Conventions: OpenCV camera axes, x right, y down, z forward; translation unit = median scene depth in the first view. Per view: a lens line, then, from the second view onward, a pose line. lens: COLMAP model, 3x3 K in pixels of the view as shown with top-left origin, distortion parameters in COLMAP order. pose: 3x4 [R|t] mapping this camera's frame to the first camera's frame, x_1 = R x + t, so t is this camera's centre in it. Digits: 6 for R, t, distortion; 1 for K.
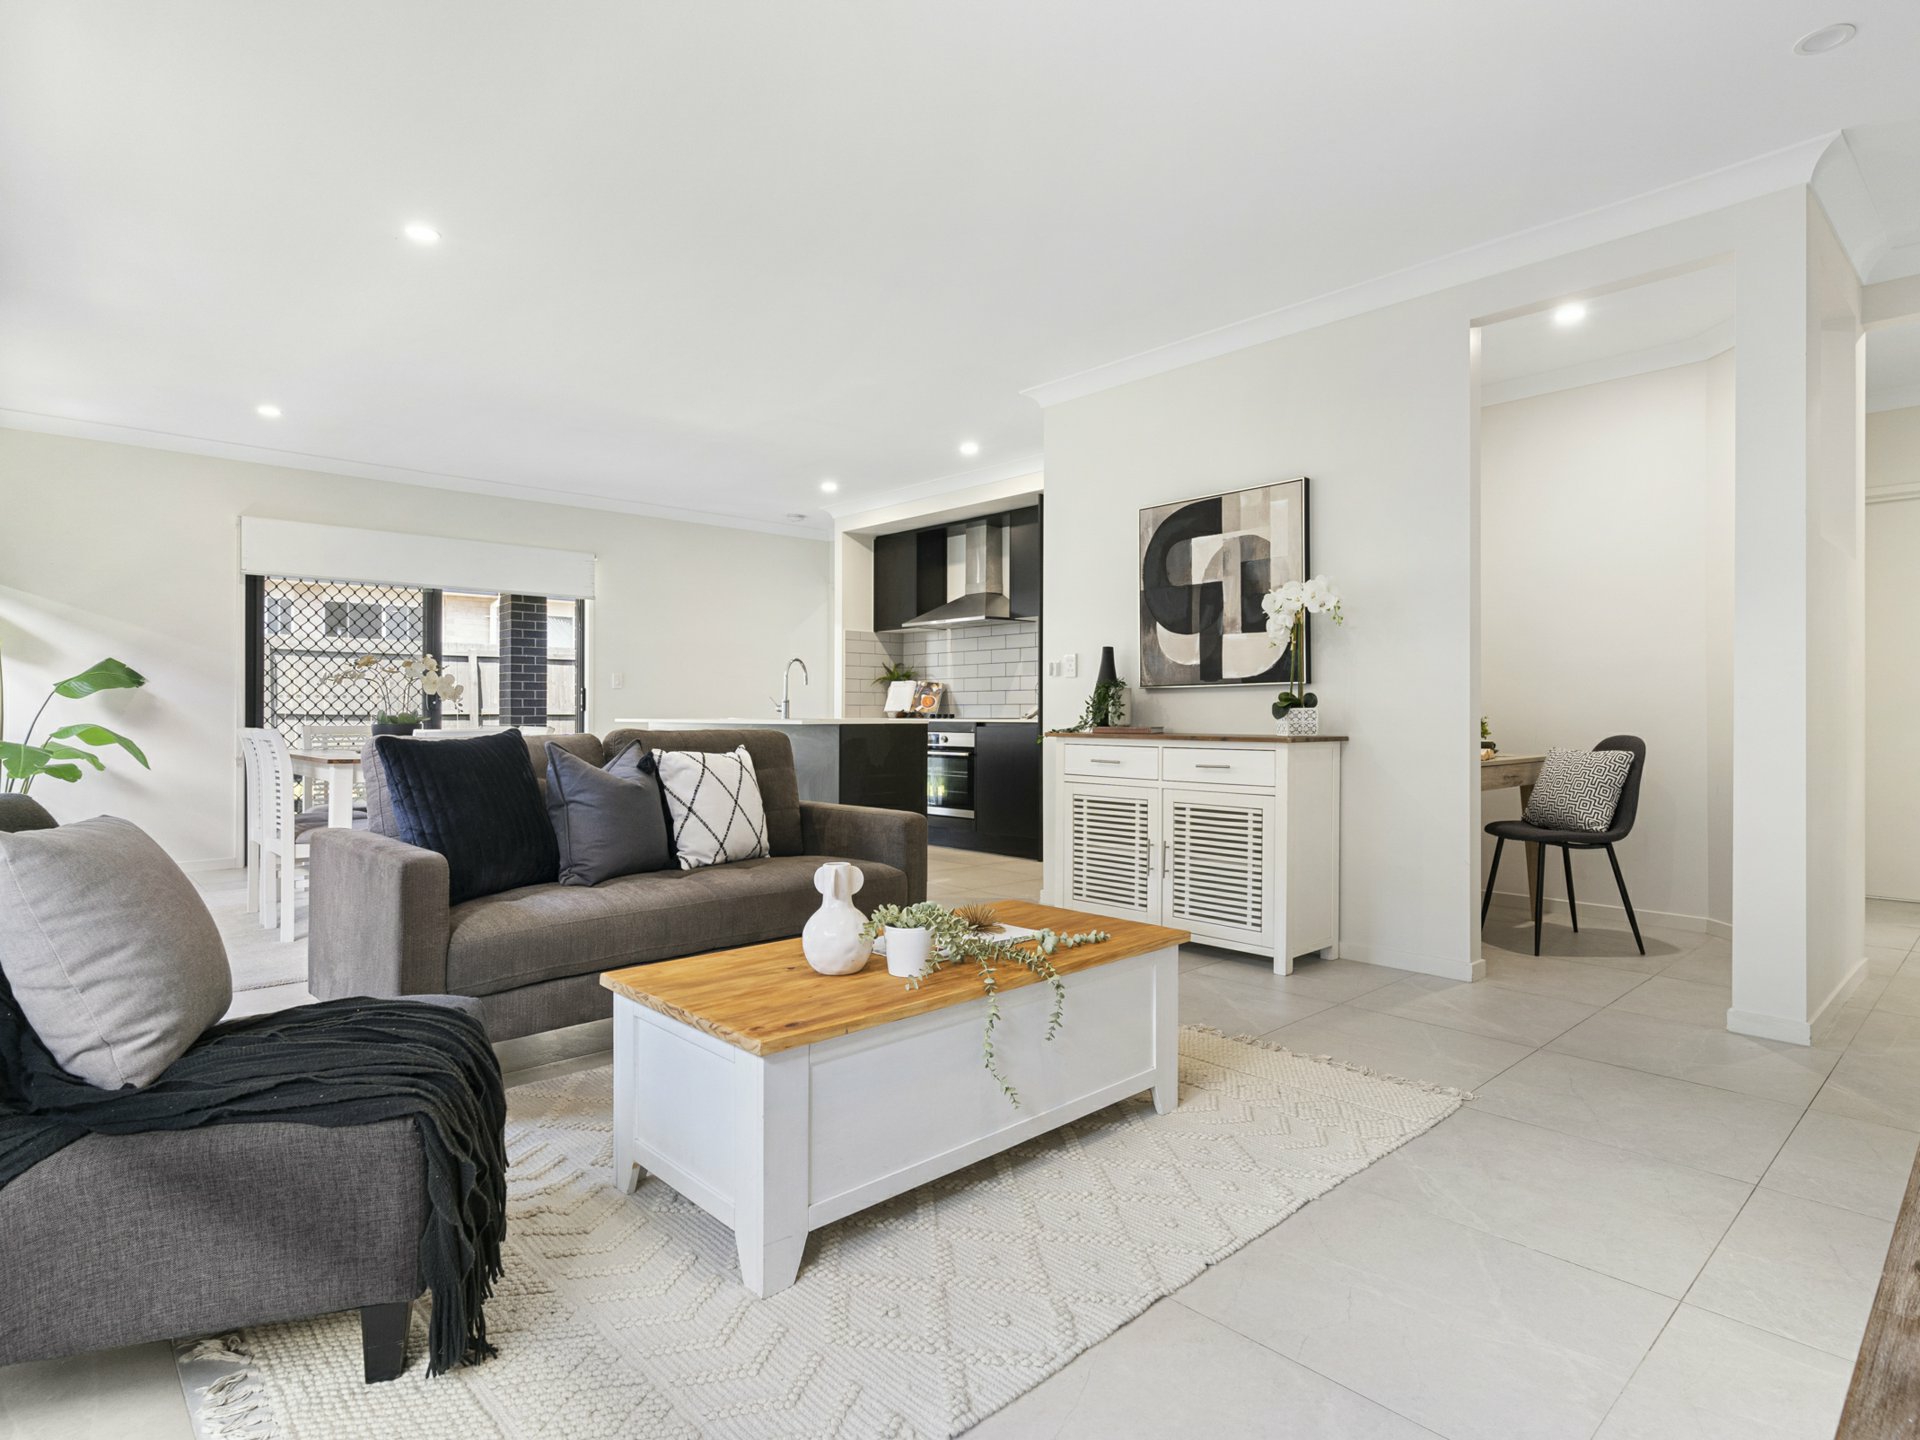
lens RADIAL K [[1038.5, 0, 965.0], [0, 1038.5, 726.5], [0, 0, 1]] dist [0.001048, 0.000793]
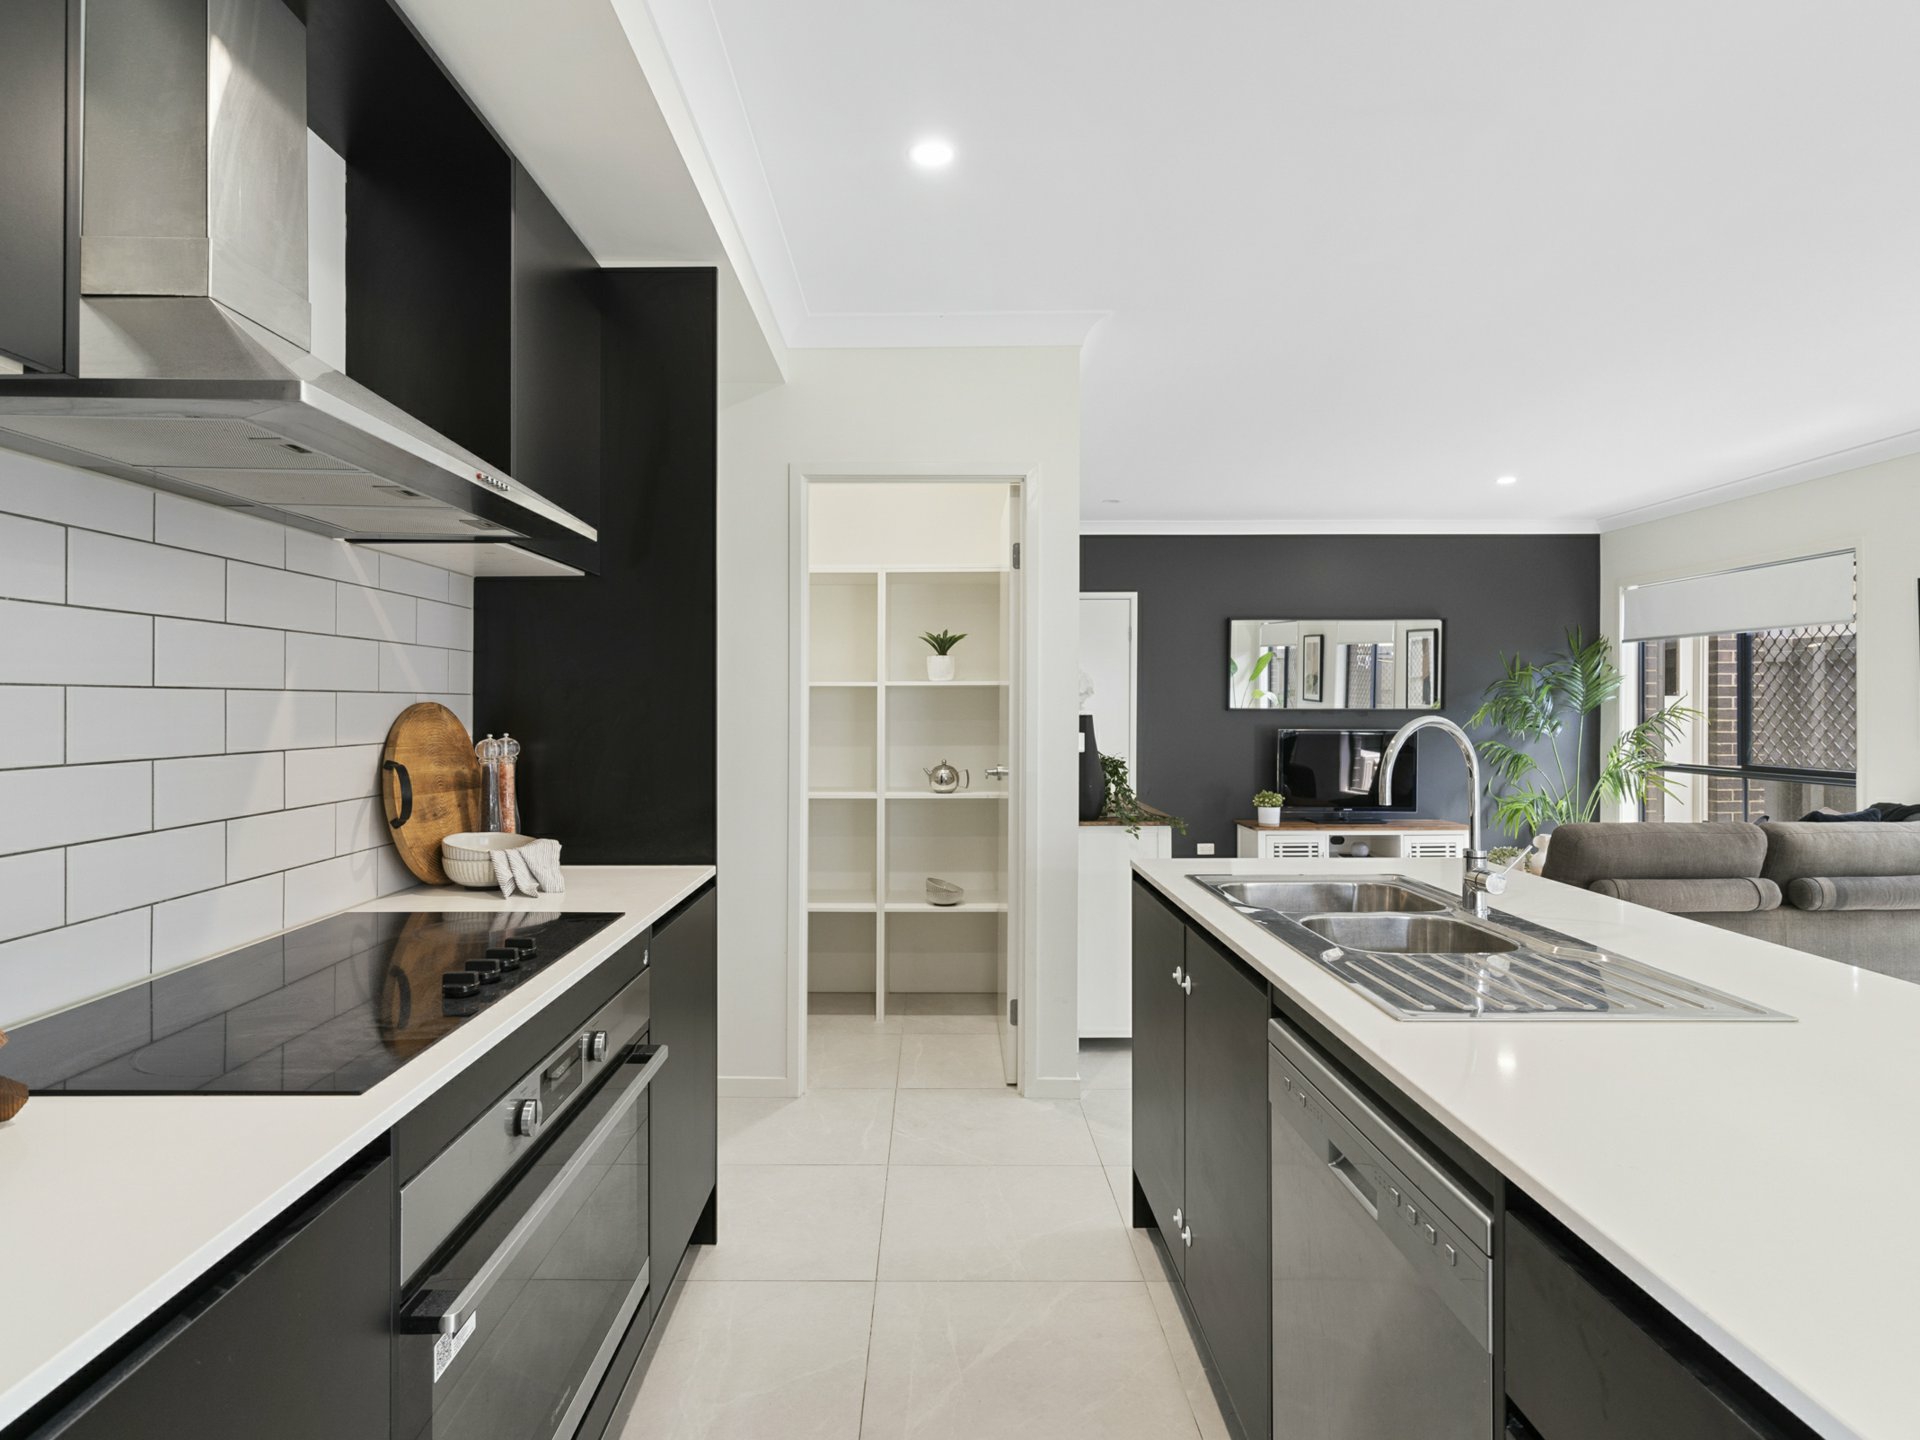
lens RADIAL K [[1038.5, 0, 934.2], [0, 1038.5, 684.5], [0, 0, 1]] dist [0.001048, 0.000793]
pose [[-0.705746, -0.001990, 0.708462, -0.200483], [-0.007267, 0.999964, -0.004431, -0.059175], [-0.708427, -0.008276, -0.705735, 0.991494]]
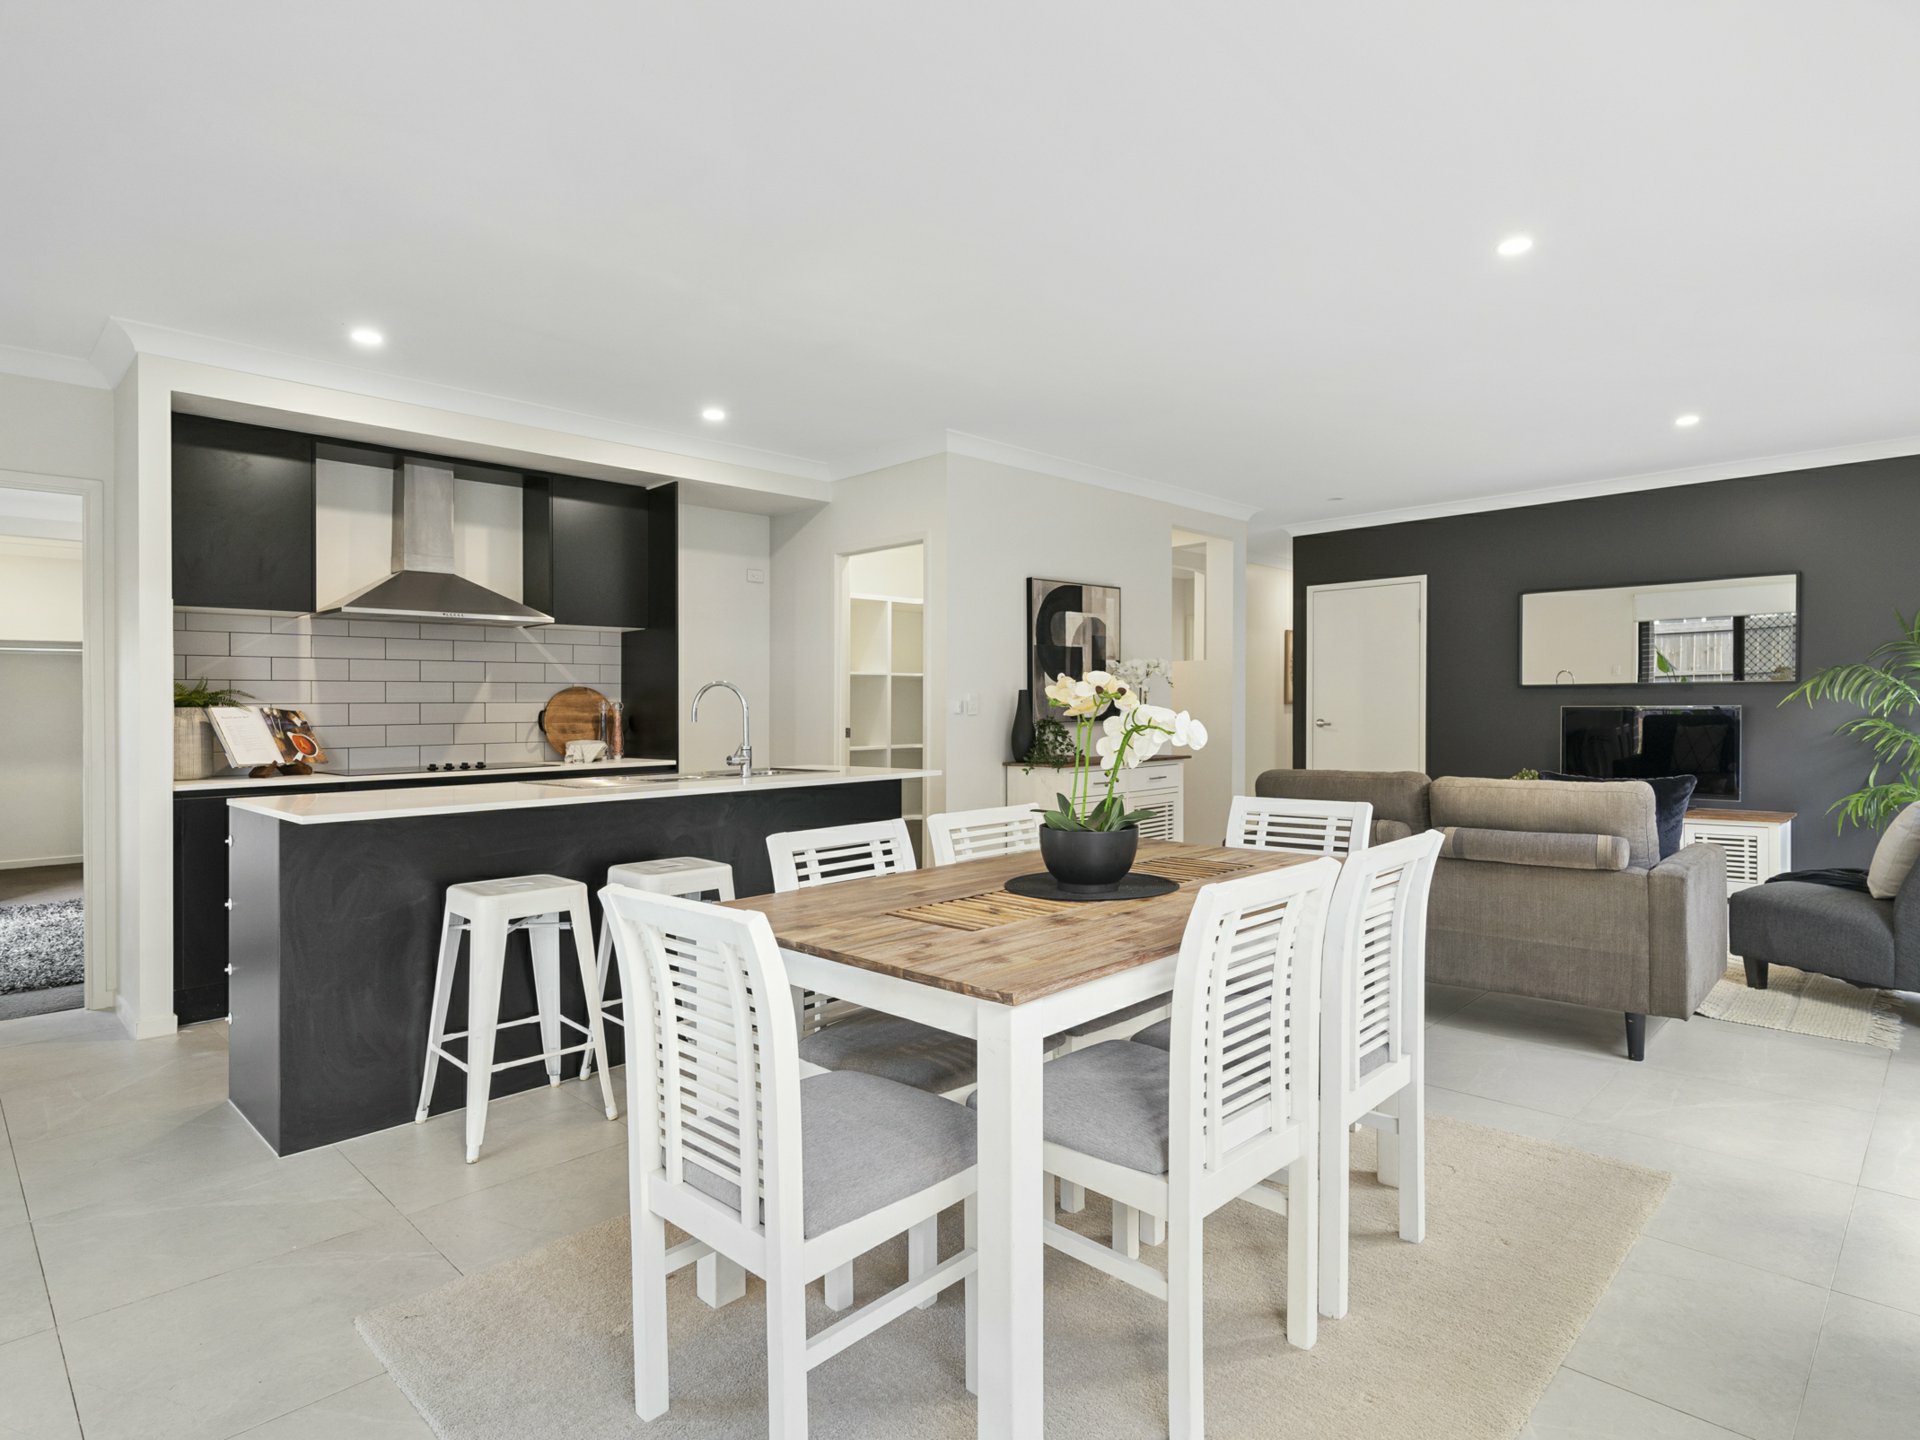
lens RADIAL K [[1038.5, 0, 974.6], [0, 1038.5, 704.0], [0, 0, 1]] dist [0.001048, 0.000793]
pose [[-0.048711, 0.005843, 0.998796, -0.606372], [0.024279, 0.999694, -0.004664, -0.034290], [-0.998518, 0.024023, -0.048838, 0.663114]]
